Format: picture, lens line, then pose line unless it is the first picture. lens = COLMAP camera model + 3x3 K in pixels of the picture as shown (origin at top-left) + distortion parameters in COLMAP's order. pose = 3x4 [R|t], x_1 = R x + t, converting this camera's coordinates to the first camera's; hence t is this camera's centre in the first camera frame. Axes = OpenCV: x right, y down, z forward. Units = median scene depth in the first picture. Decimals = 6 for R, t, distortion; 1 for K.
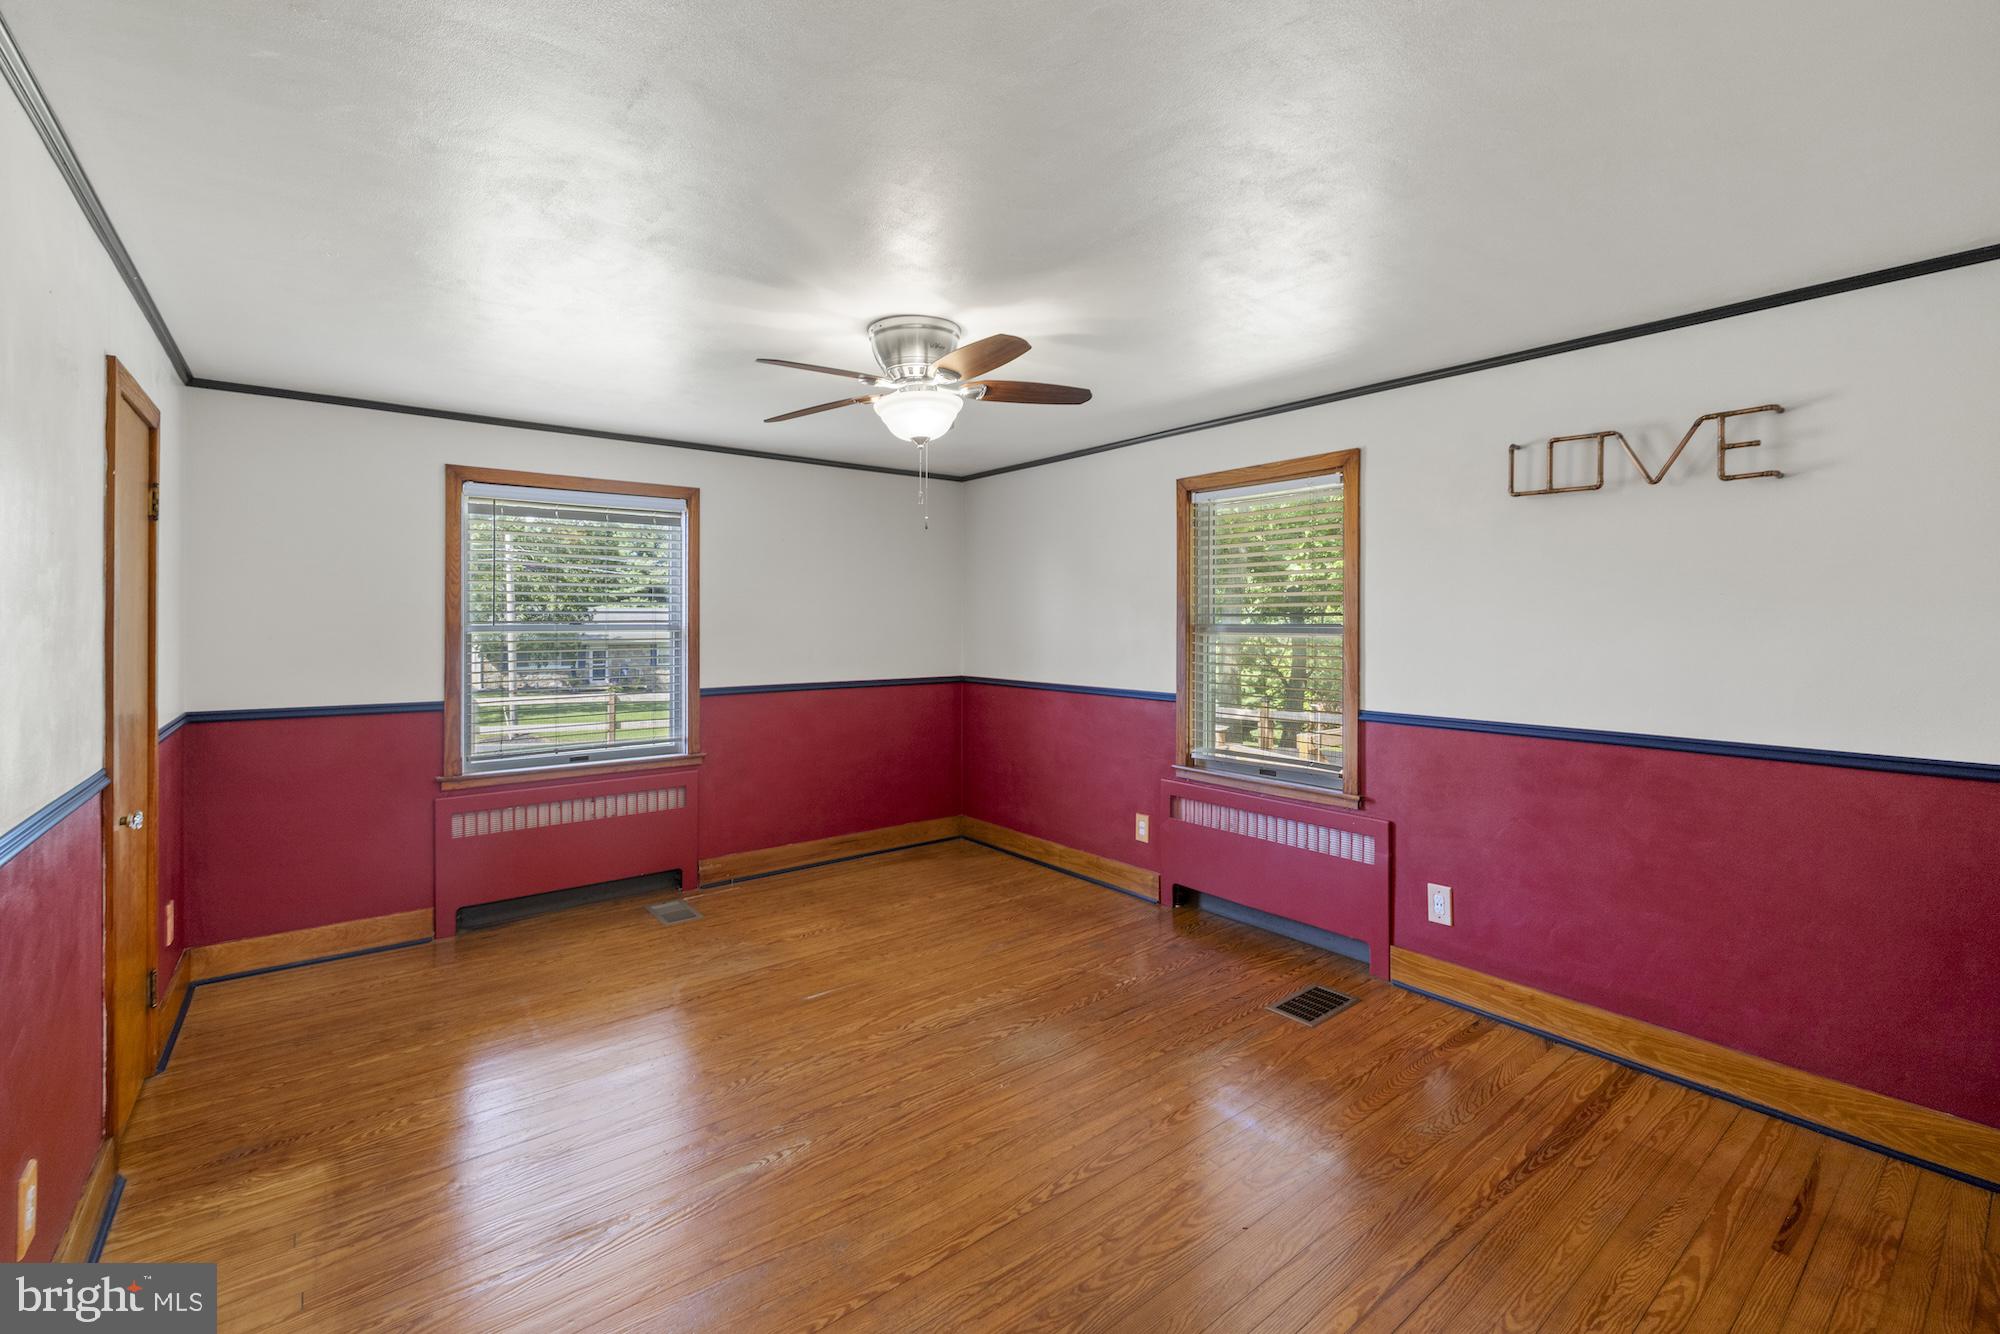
lens RADIAL K [[859.5, 0, 996.7], [0, 859.5, 624.6], [0, 0, 1]] dist [-0.004050, -0.000269]
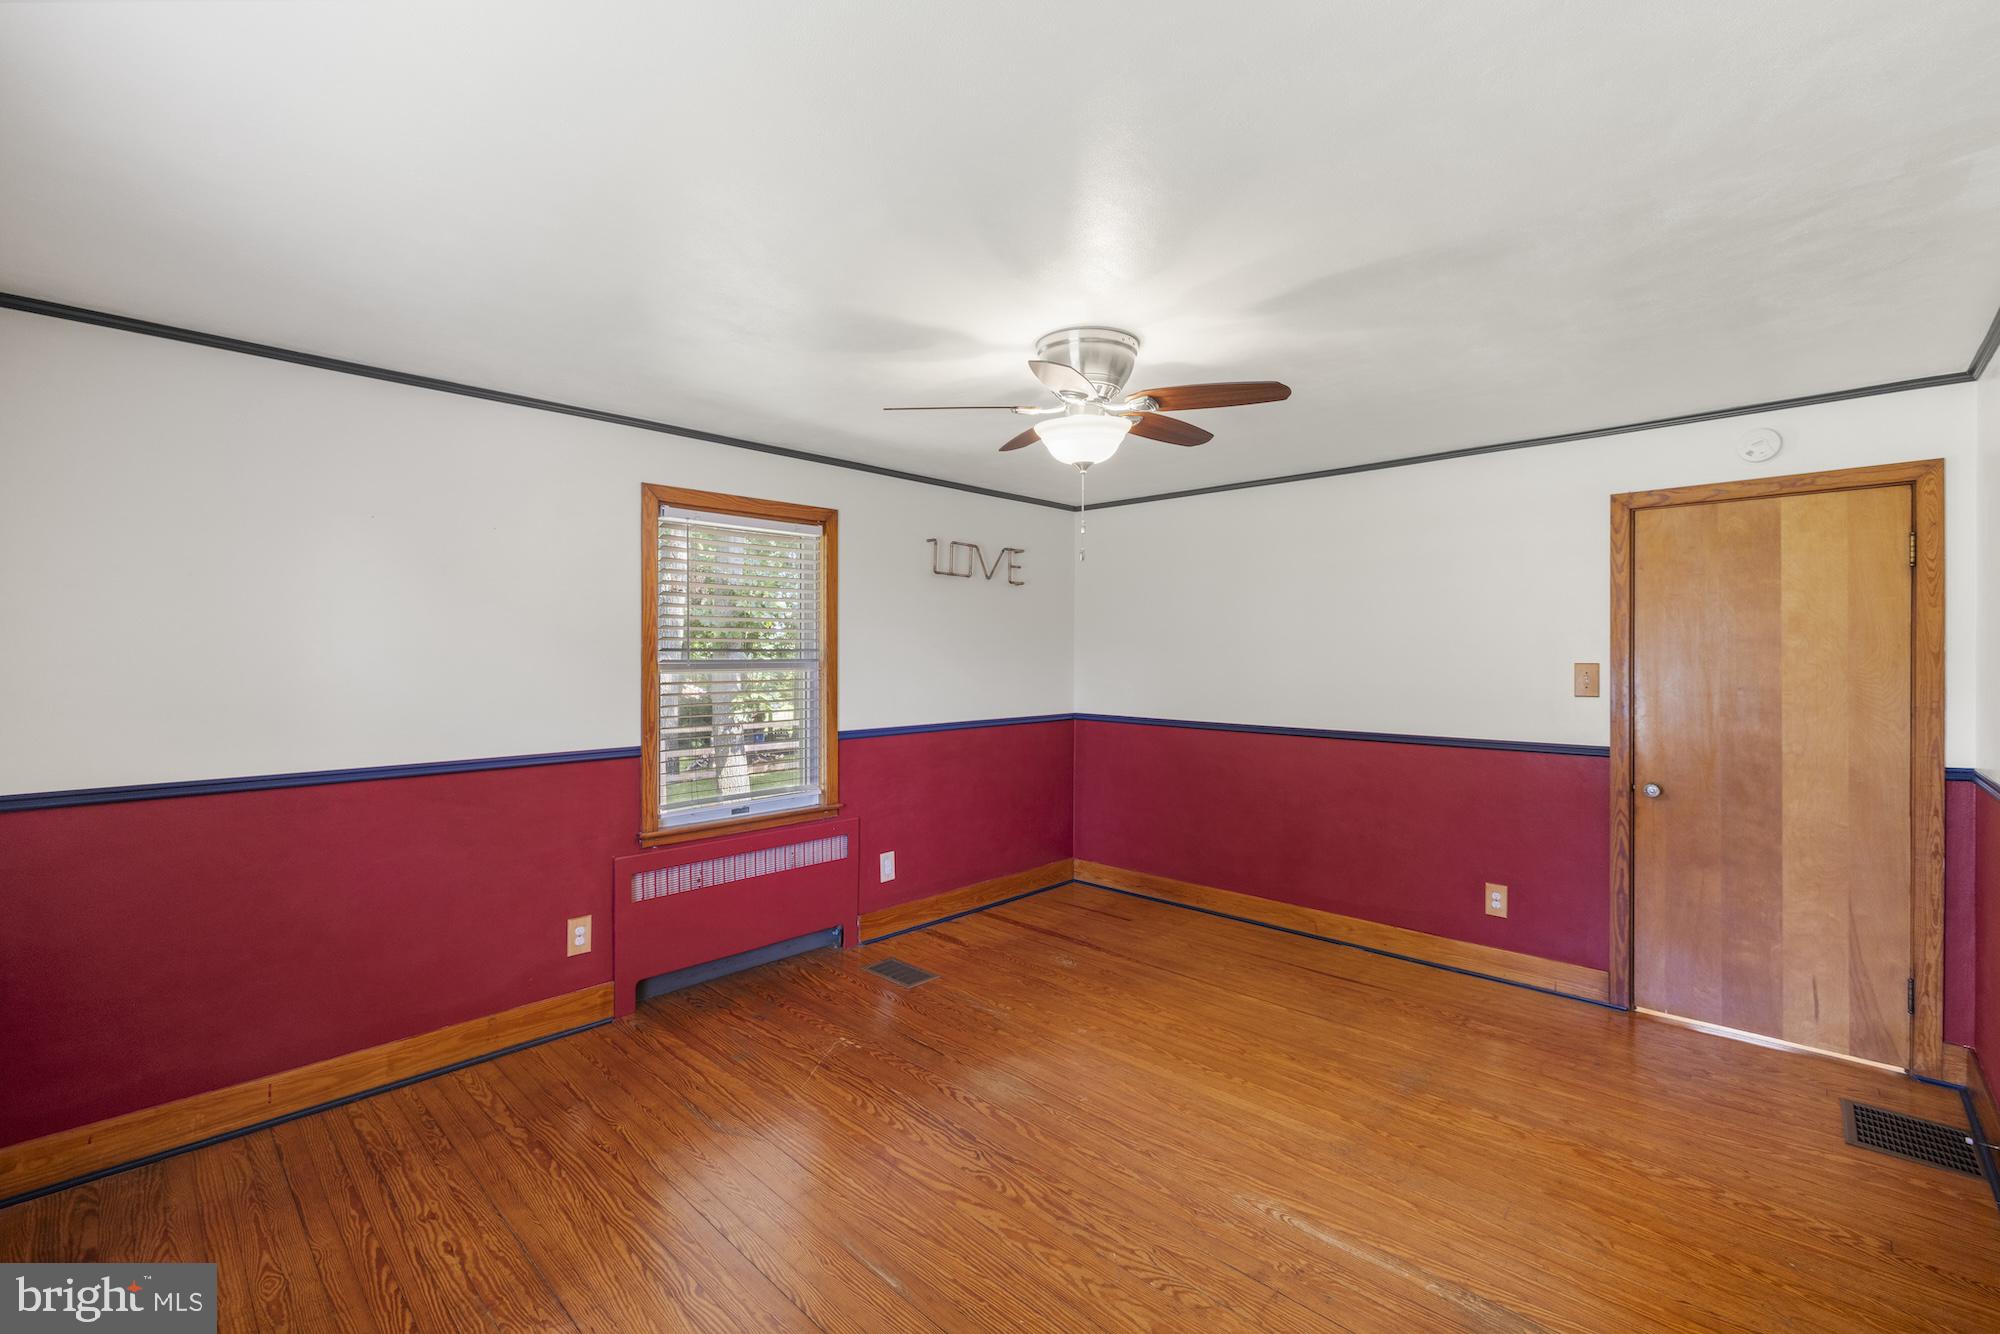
lens RADIAL K [[842.6, 0, 991.9], [0, 842.6, 652.4], [0, 0, 1]] dist [0.000857, 0.000103]
pose [[-0.128709, -0.004125, 0.991674, -0.903841], [0.000569, 0.999991, 0.004234, -0.017179], [-0.991682, 0.001109, -0.128705, 1.115777]]
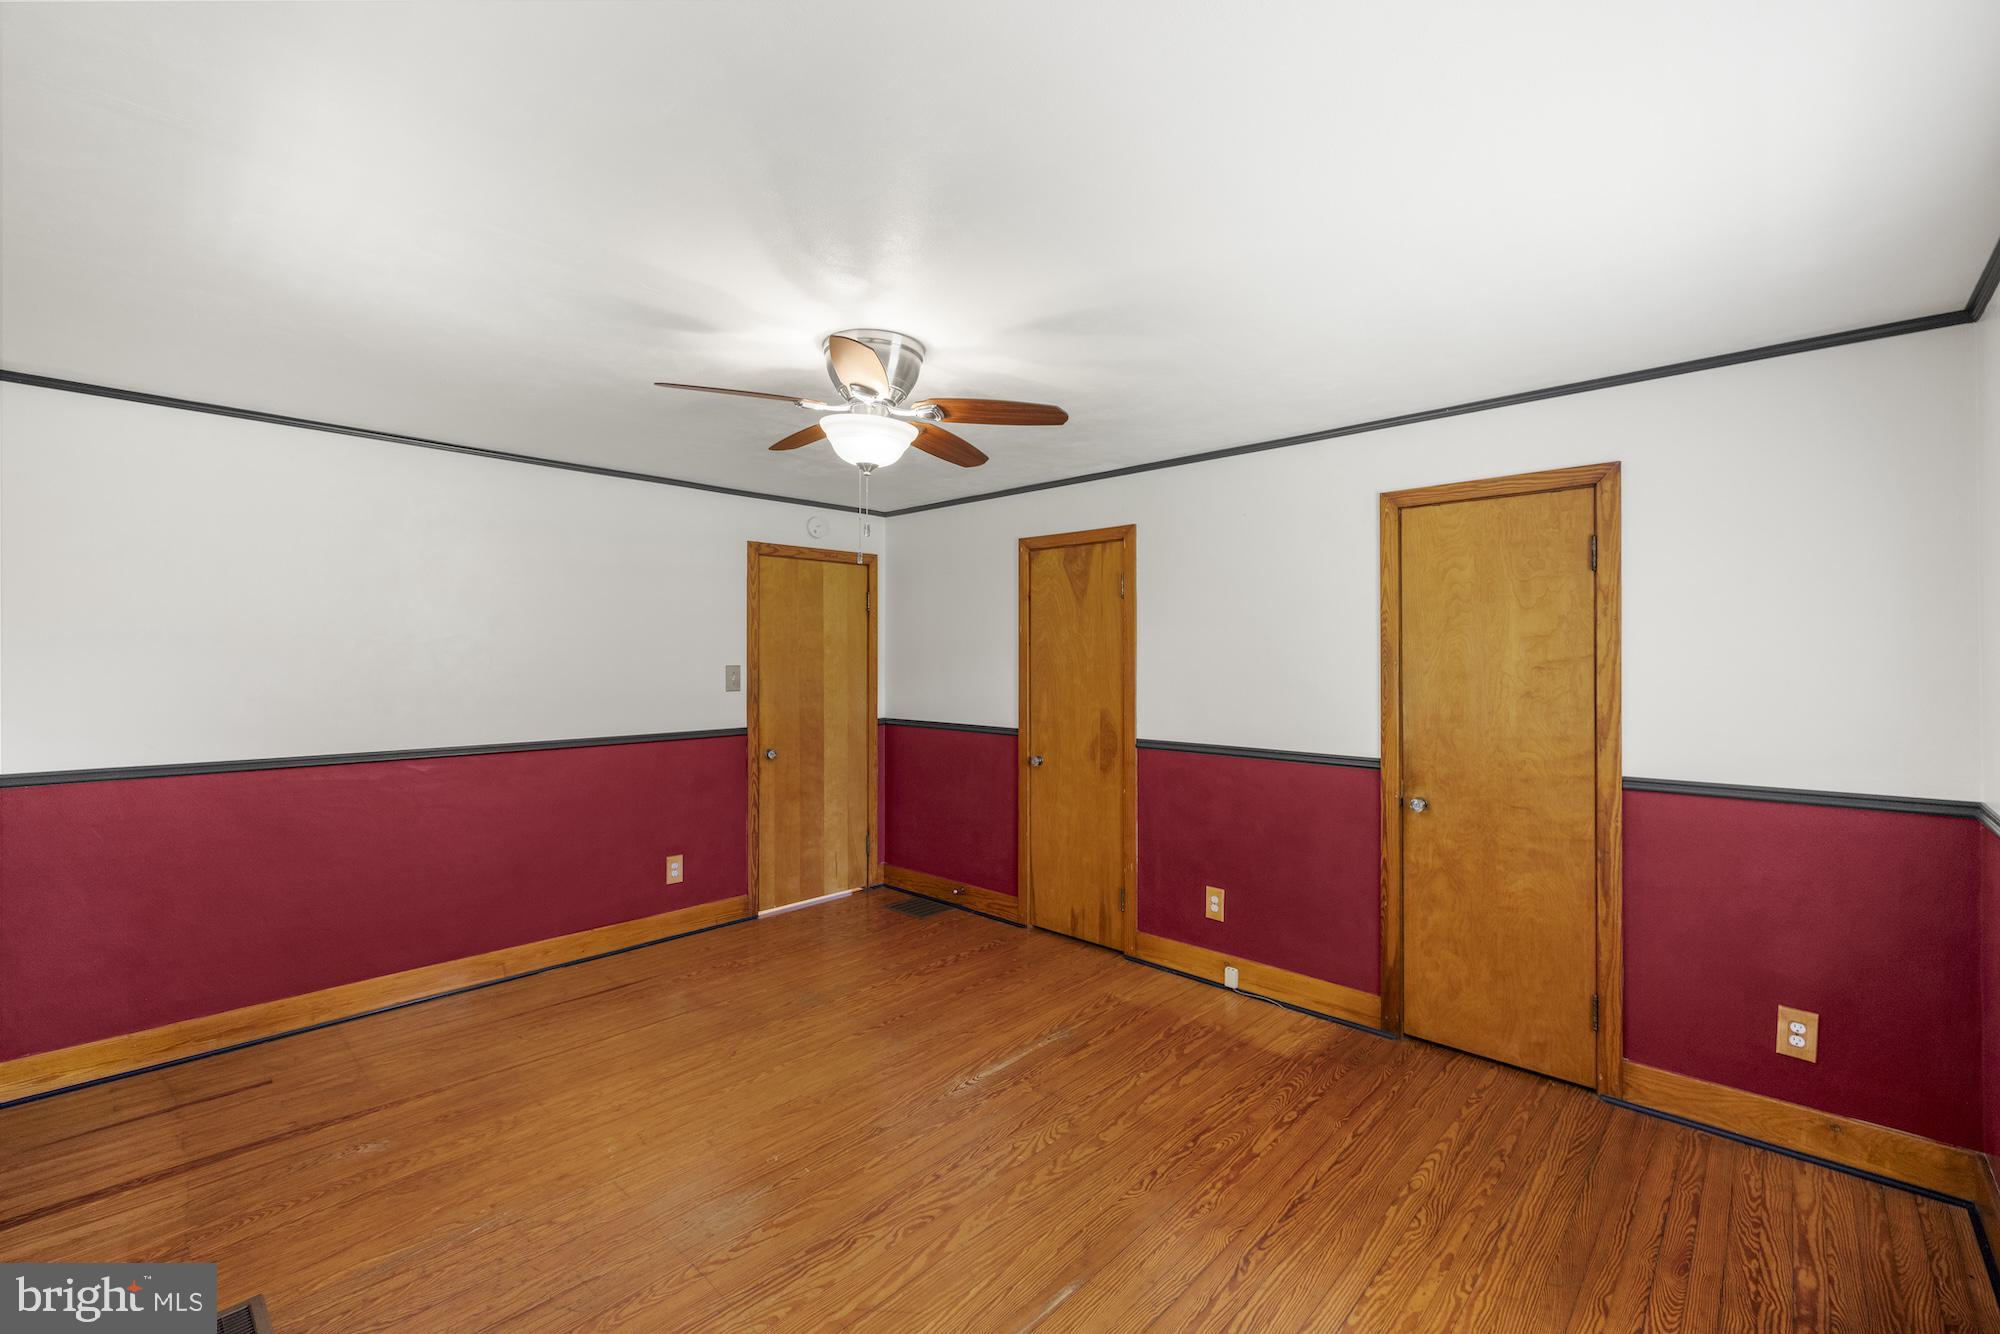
lens RADIAL K [[846.4, 0, 962.1], [0, 846.4, 671.4], [0, 0, 1]] dist [-0.001396, -0.000245]
pose [[-0.993017, 0.002782, -0.117935, -0.078741], [0.001687, 0.999955, 0.009388, 0.000178], [0.117956, 0.009123, -0.992977, 1.727317]]
